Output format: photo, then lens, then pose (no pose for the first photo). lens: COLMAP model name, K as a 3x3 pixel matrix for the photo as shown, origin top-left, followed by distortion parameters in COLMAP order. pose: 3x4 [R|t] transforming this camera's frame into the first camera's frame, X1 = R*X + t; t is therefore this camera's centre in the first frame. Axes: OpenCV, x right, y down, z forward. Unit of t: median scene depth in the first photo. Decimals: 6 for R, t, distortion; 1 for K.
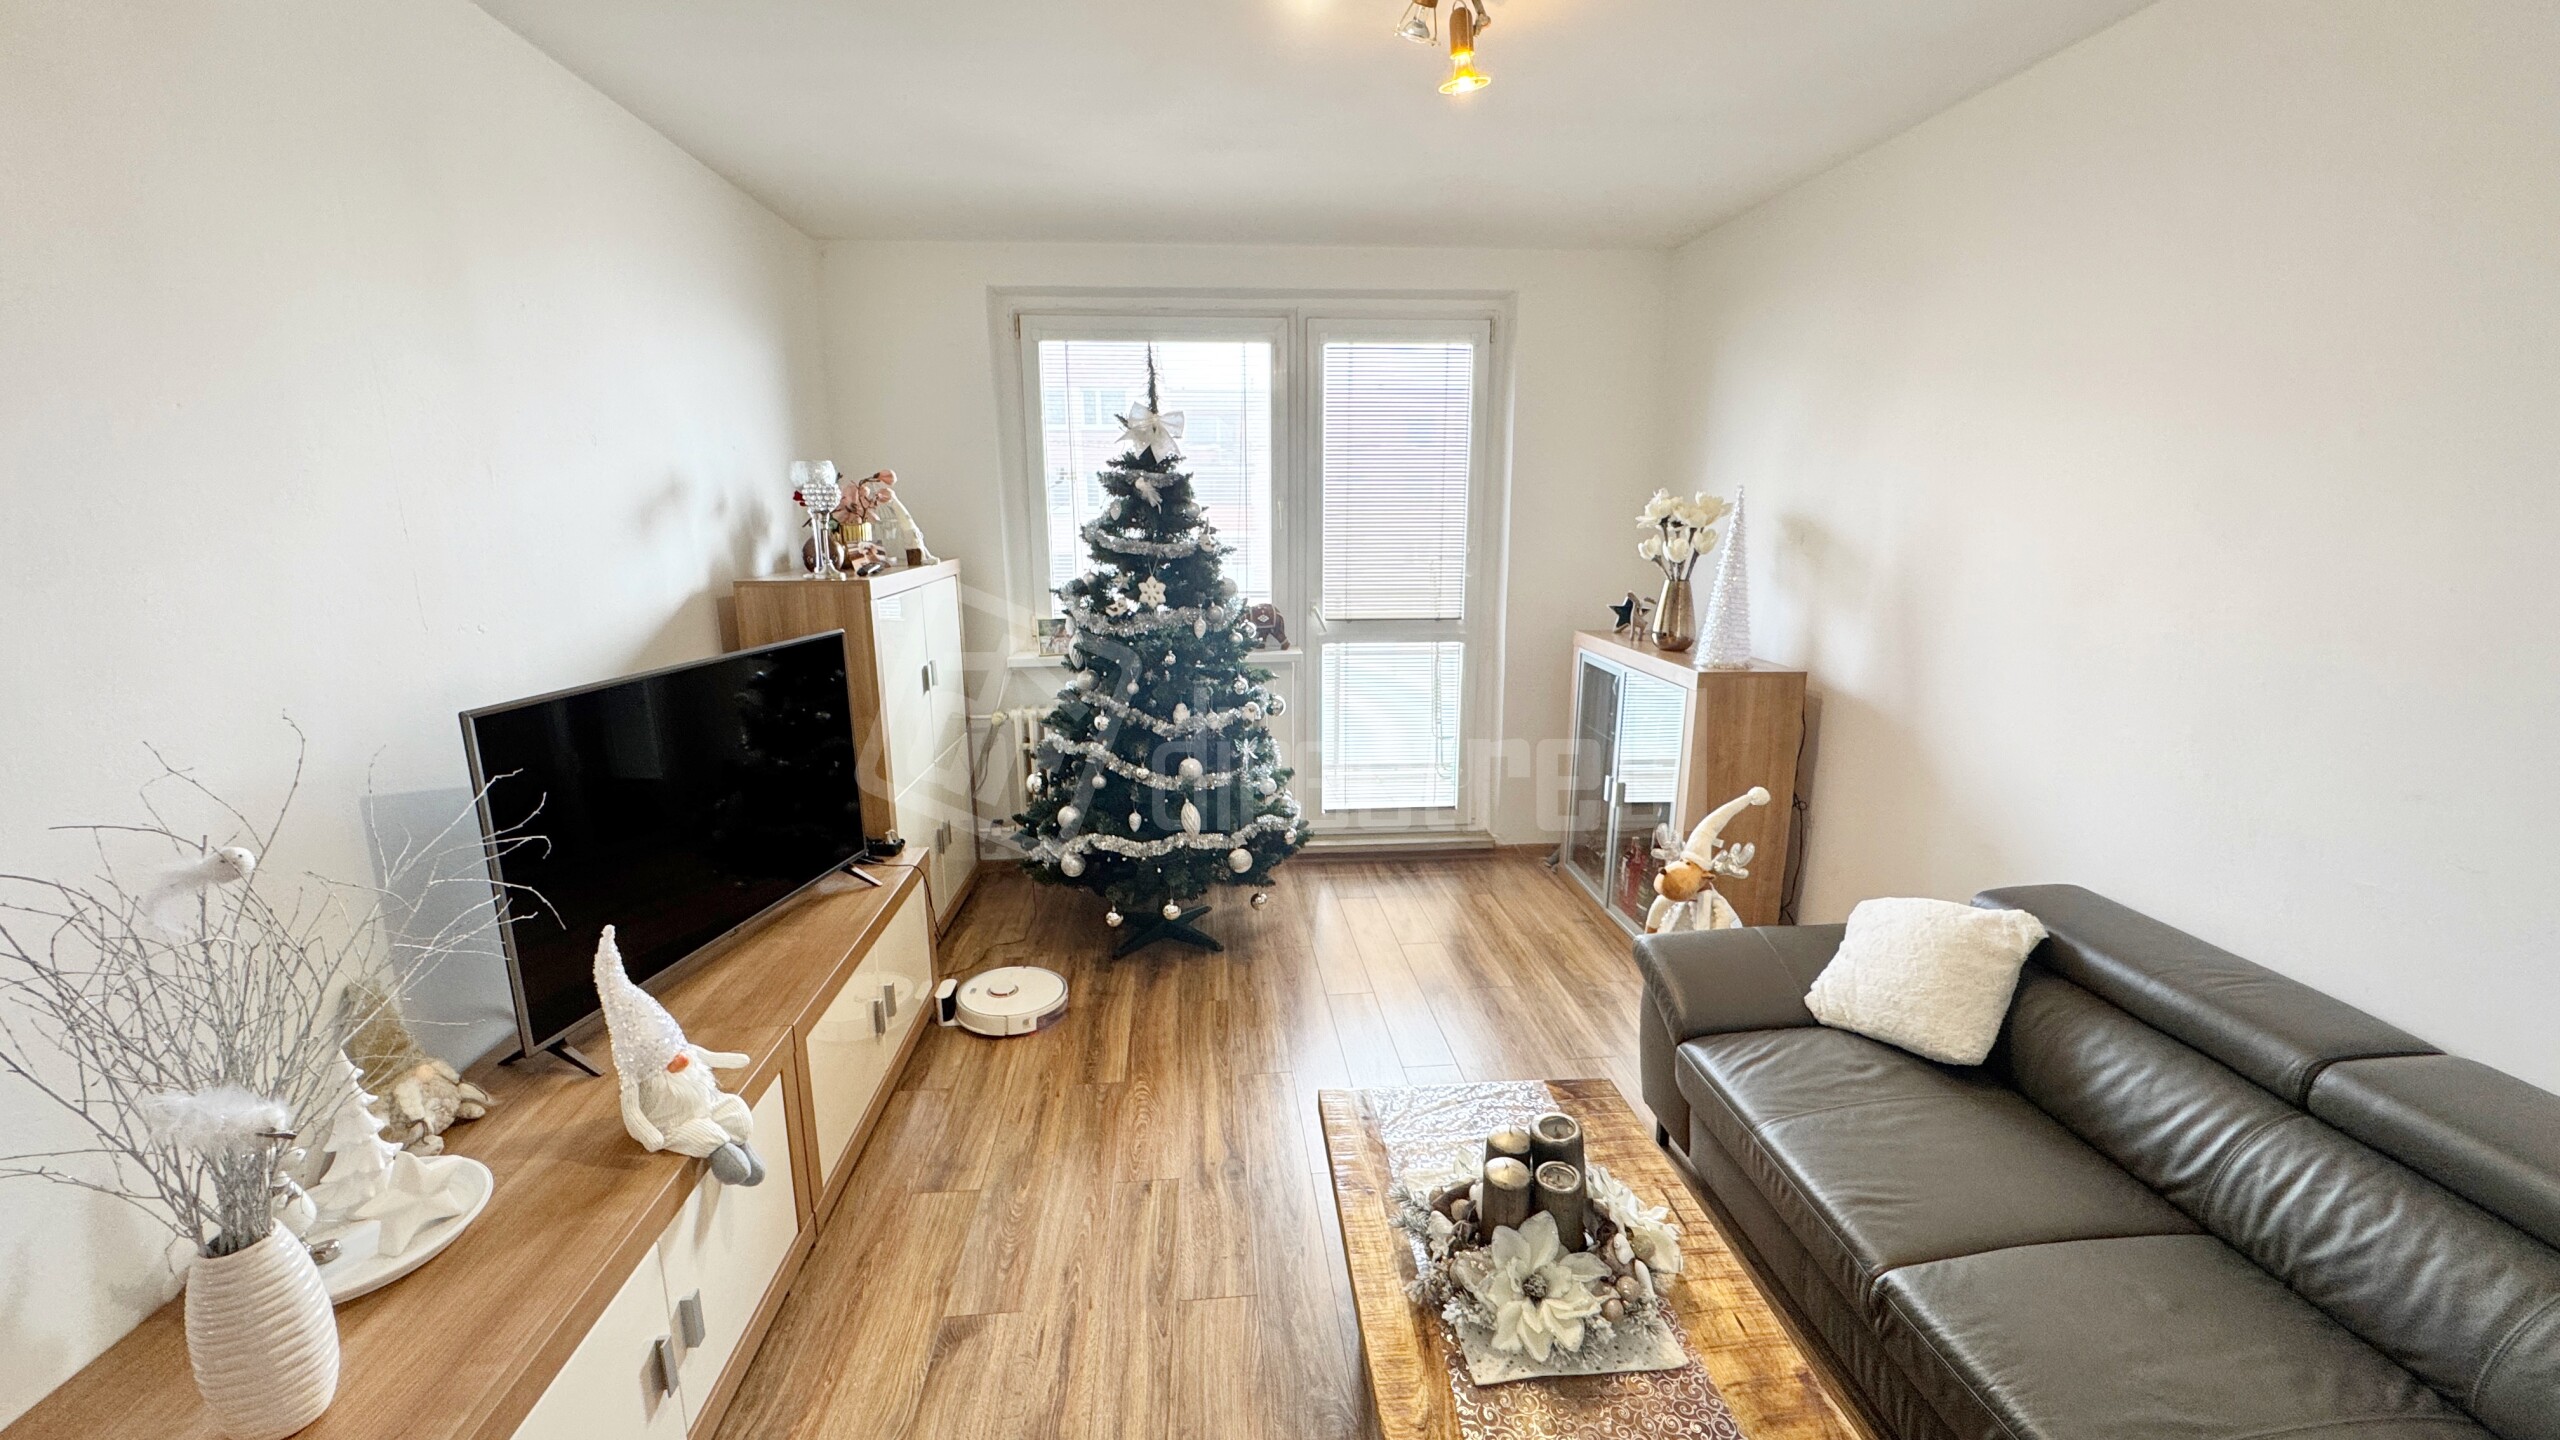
lens RADIAL K [[1022.5, 0, 1278.7], [0, 1022.5, 719.9], [0, 0, 1]] dist [-0.004172, 0.000423]
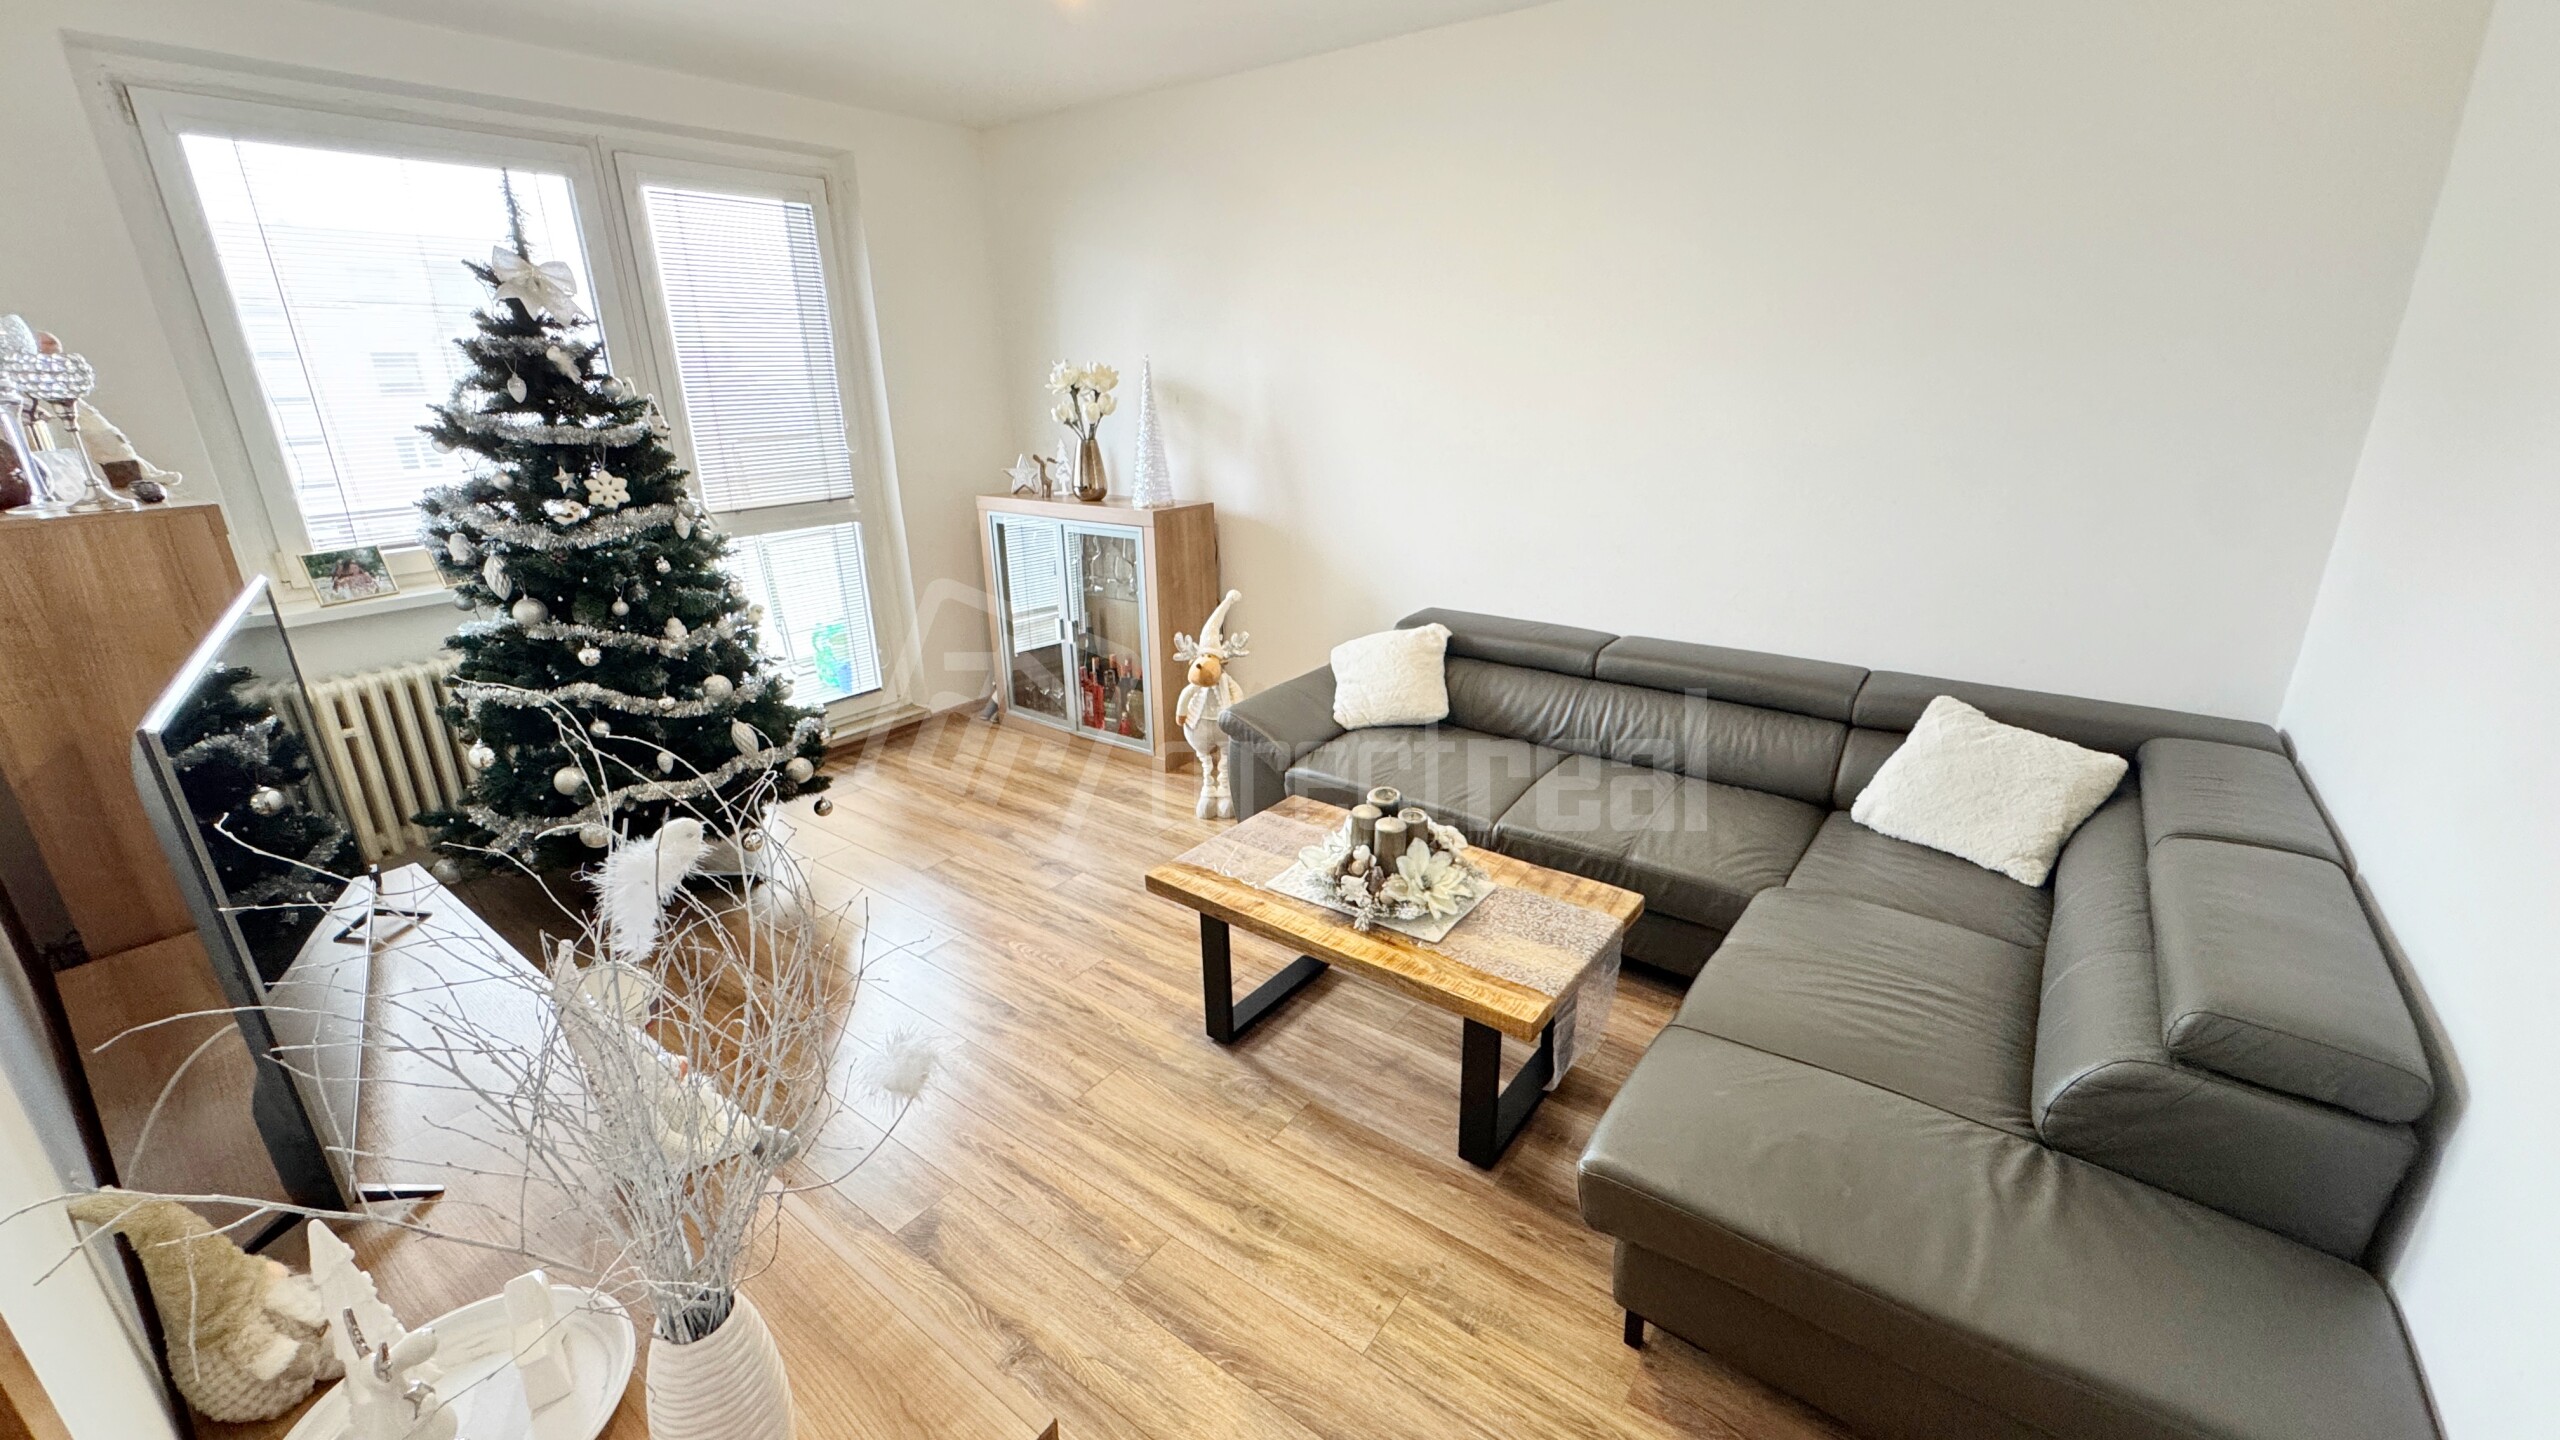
lens RADIAL K [[1023.6, 0, 1279.9], [0, 1023.6, 718.7], [0, 0, 1]] dist [-0.002934, 0.000050]
pose [[0.663138, -0.250311, 0.705402, -0.396702], [0.169678, 0.968163, 0.184039, -0.005976], [-0.729011, -0.002351, 0.684498, 0.037794]]
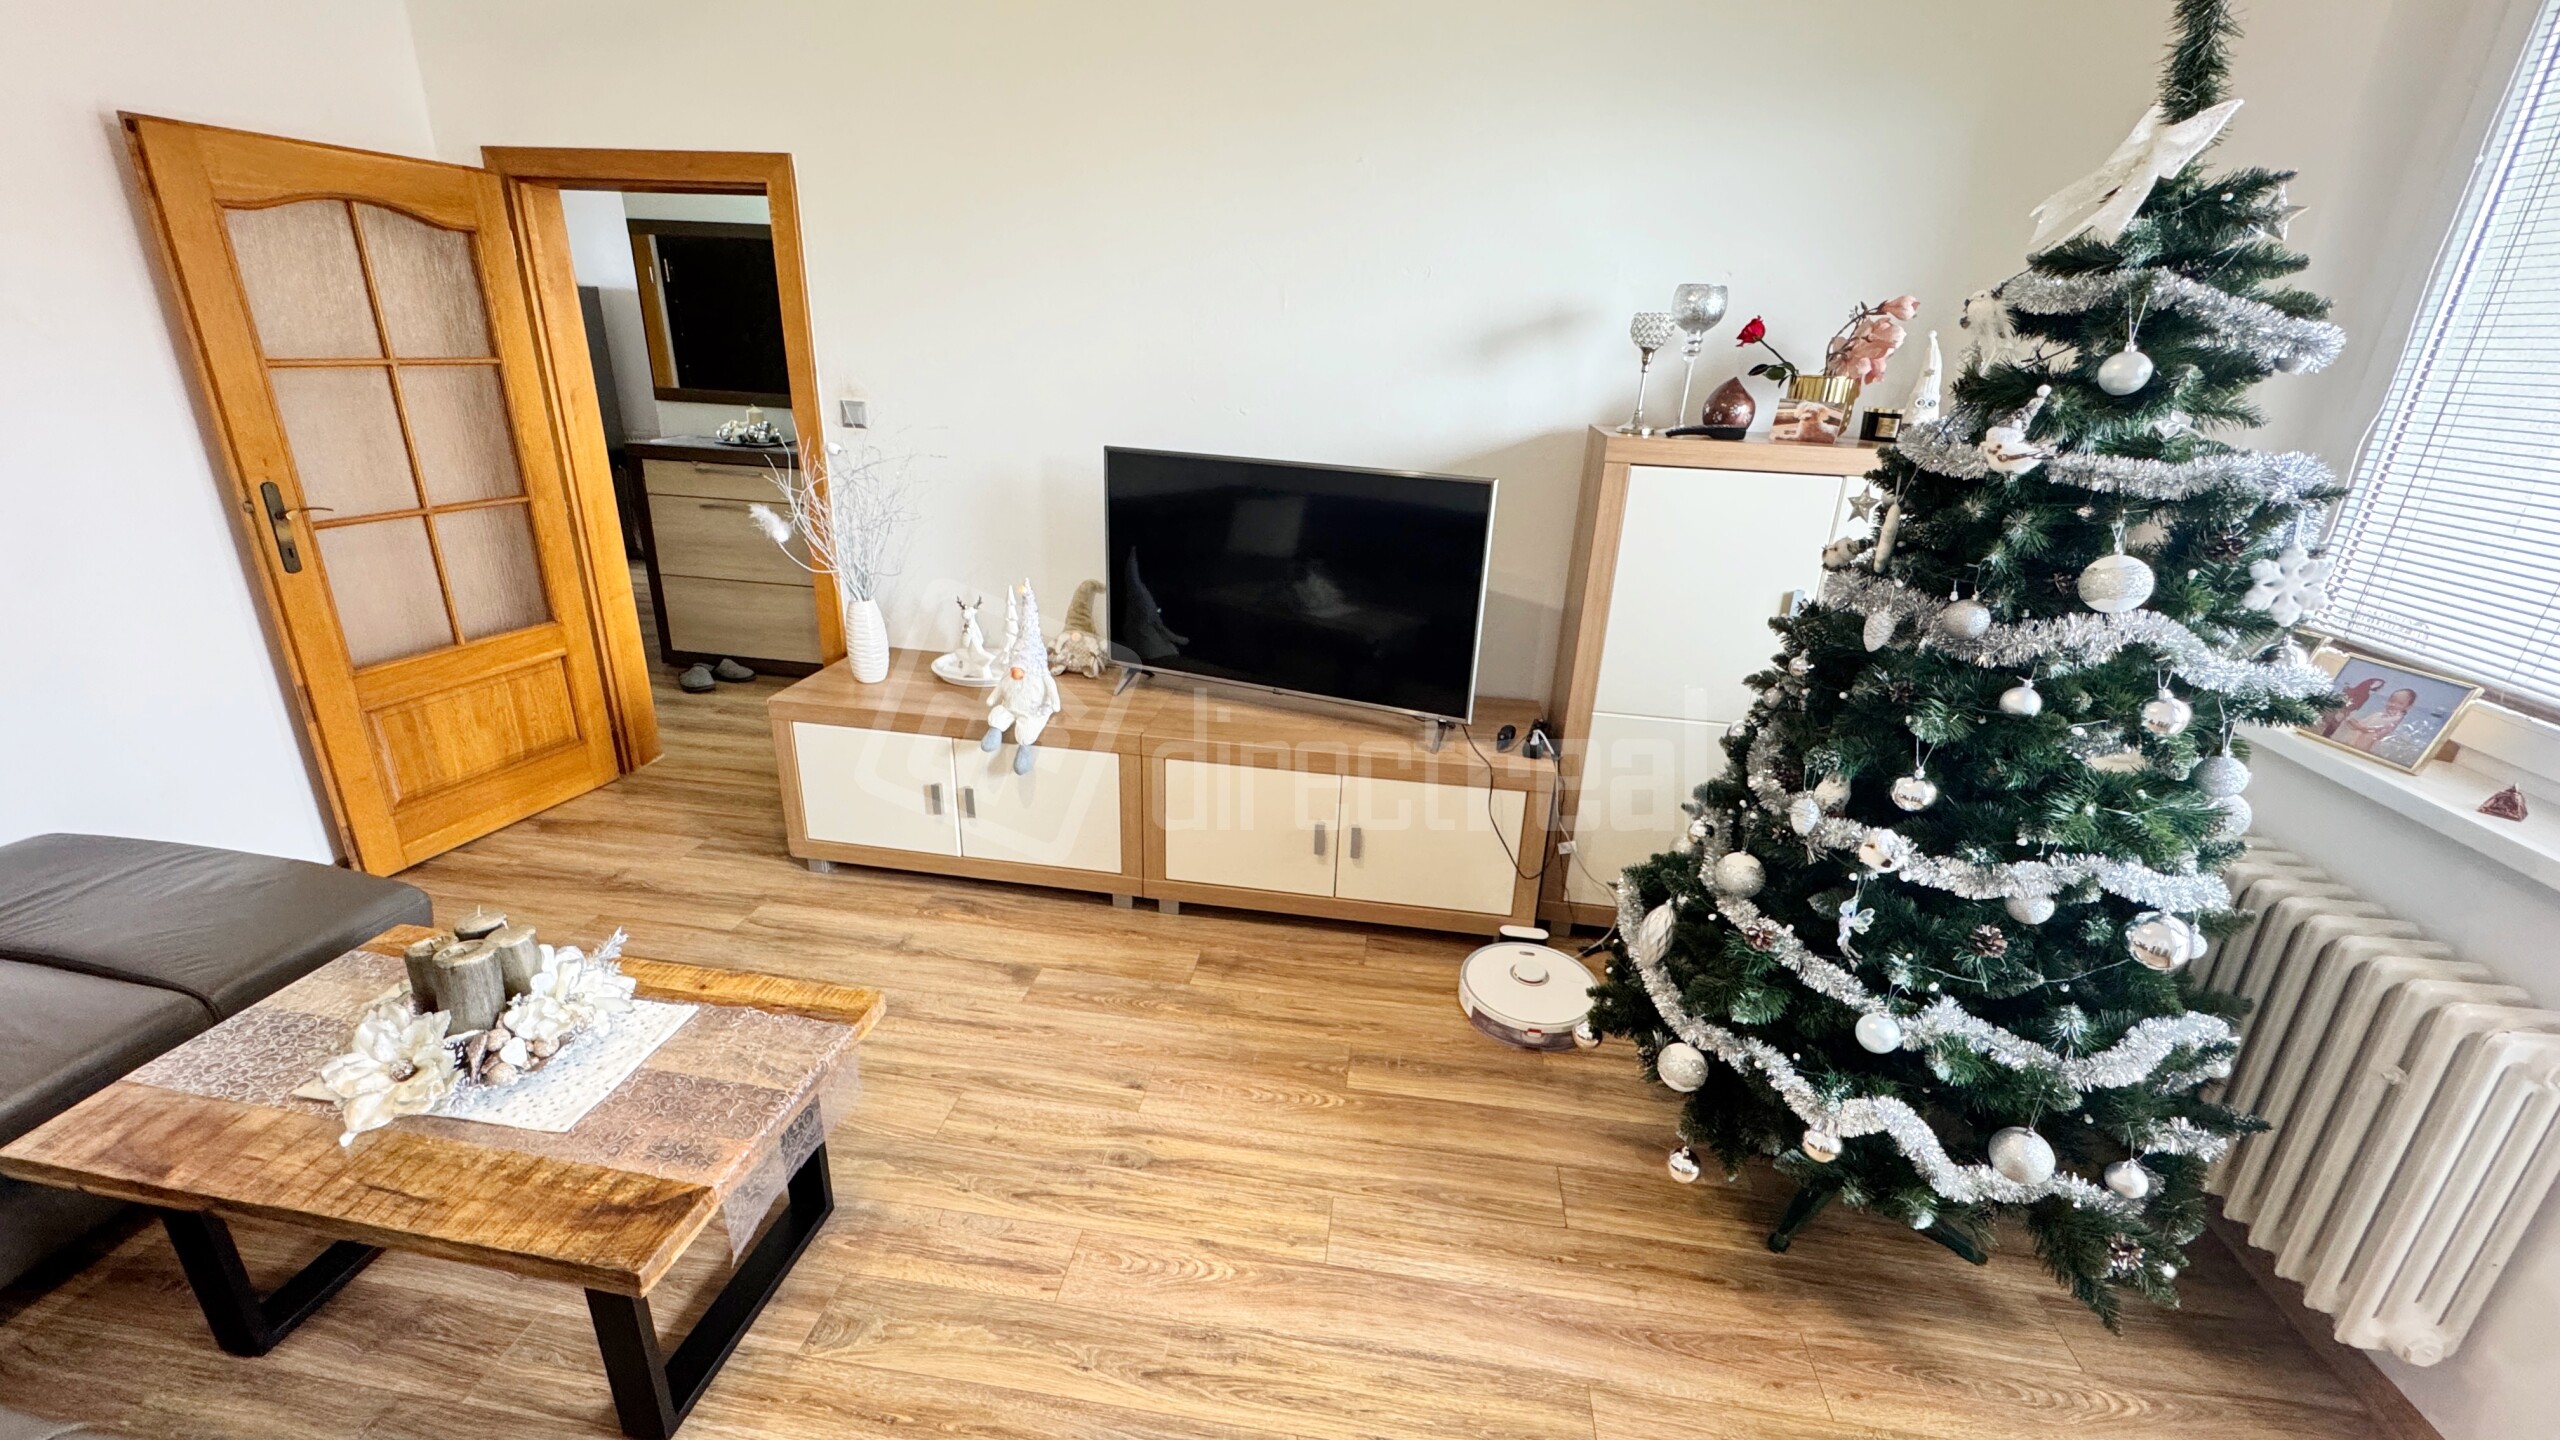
lens RADIAL K [[1023.6, 0, 1279.9], [0, 1023.6, 718.7], [0, 0, 1]] dist [-0.002934, 0.000050]
pose [[-0.225022, 0.337718, -0.913954, 0.420449], [-0.242199, 0.889182, 0.388195, -0.168910], [0.943772, 0.308711, -0.118290, 0.819184]]
